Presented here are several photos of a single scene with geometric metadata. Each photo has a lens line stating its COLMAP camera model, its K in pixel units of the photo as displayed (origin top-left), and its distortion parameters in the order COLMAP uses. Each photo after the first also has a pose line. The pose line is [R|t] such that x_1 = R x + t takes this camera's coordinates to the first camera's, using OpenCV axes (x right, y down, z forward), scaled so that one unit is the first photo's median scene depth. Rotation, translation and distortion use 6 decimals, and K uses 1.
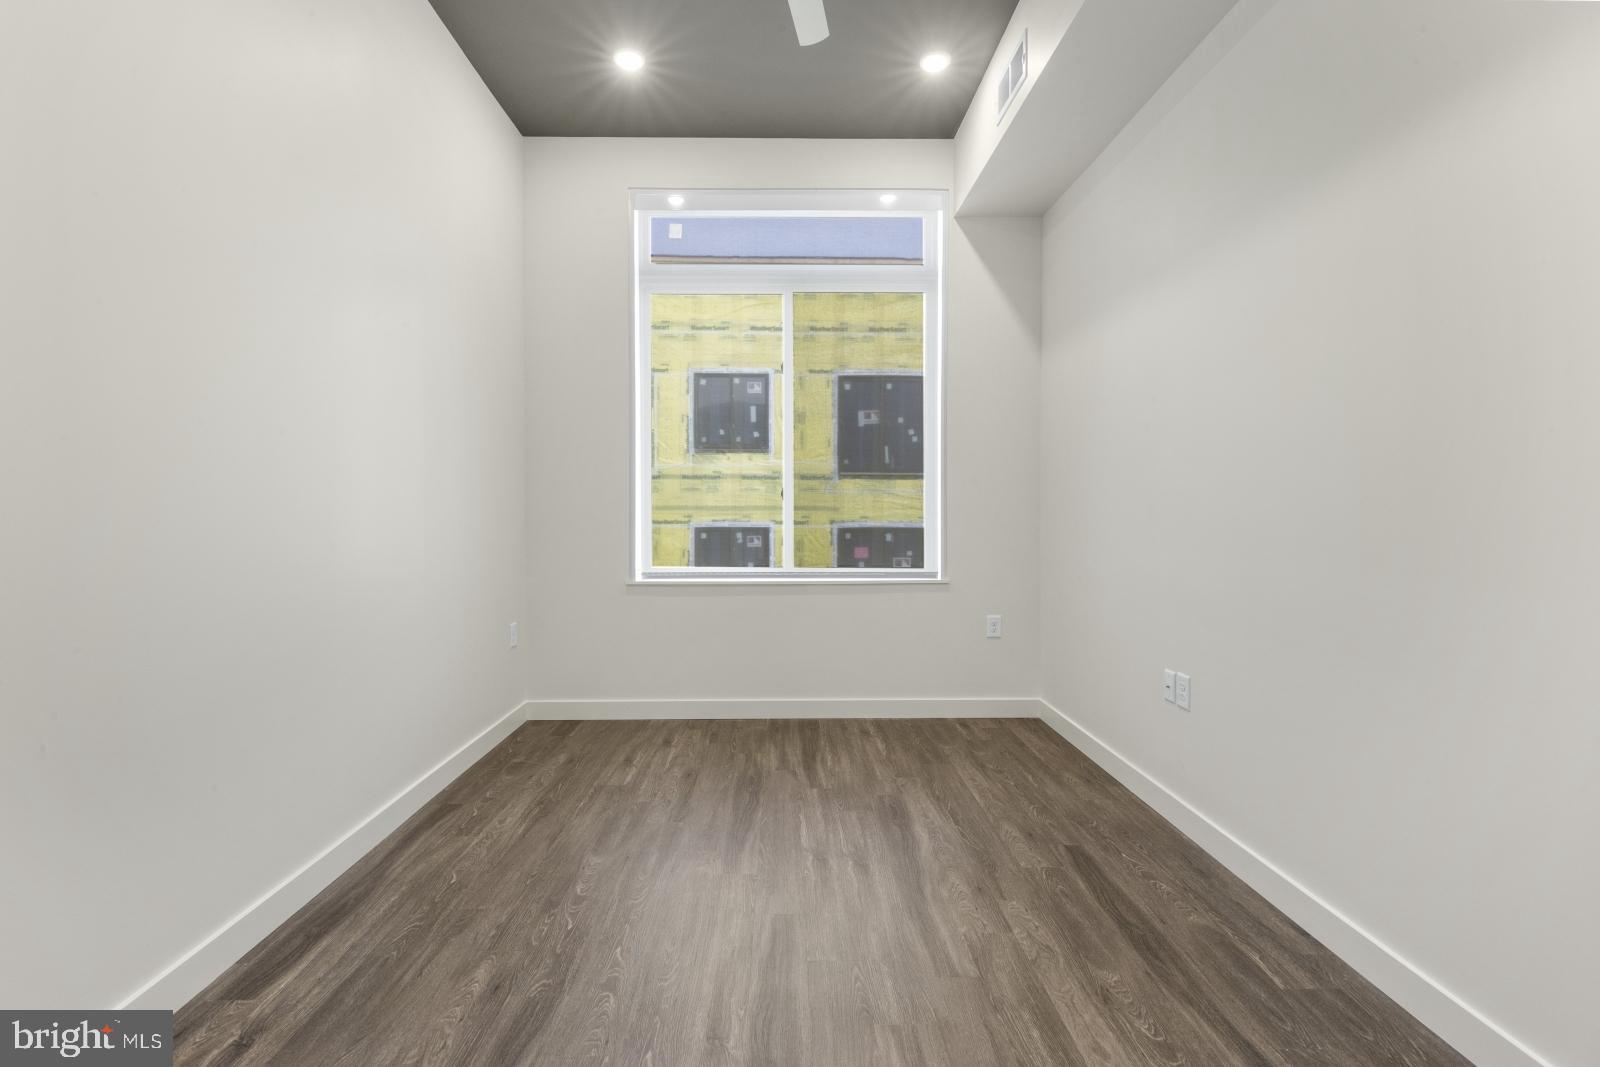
lens RADIAL K [[734.0, 0, 786.5], [0, 734.0, 519.7], [0, 0, 1]] dist [0.003889, -0.000050]
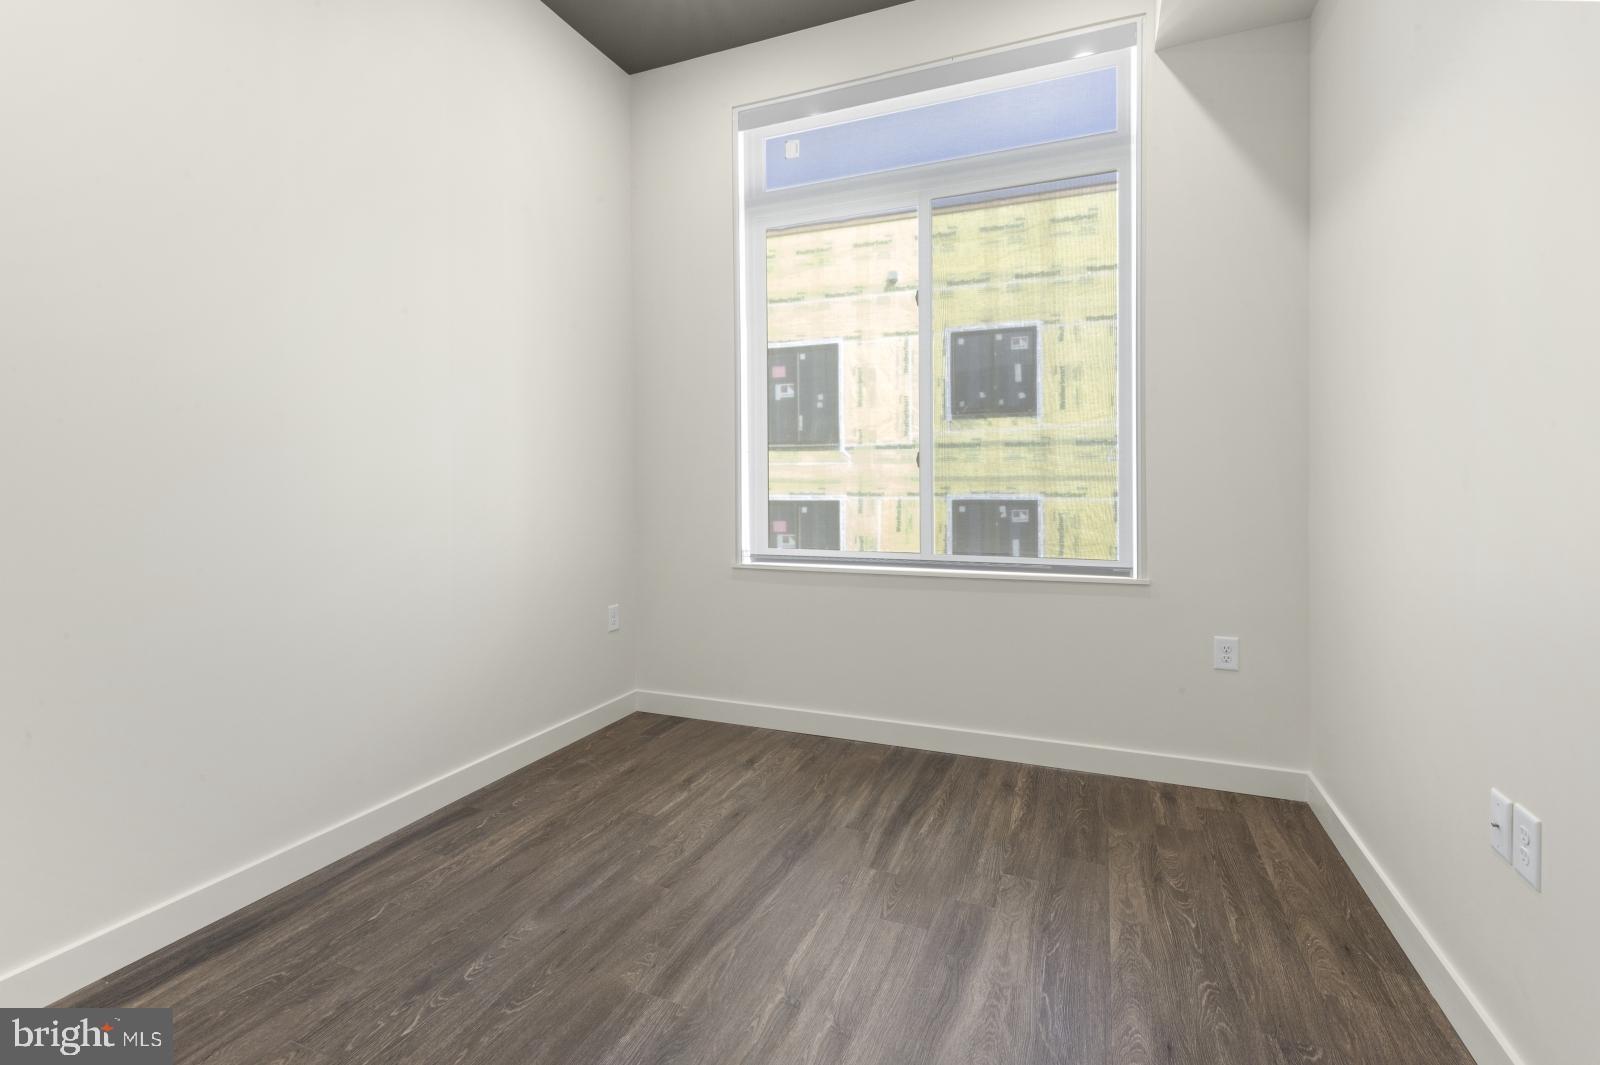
lens RADIAL K [[737.2, 0, 789.9], [0, 737.2, 489.0], [0, 0, 1]] dist [0.003930, -0.000681]
pose [[0.917725, -0.000941, -0.397215, 0.262323], [-0.000313, 0.999995, -0.003092, -0.001570], [0.397216, 0.002962, 0.917721, 0.324405]]
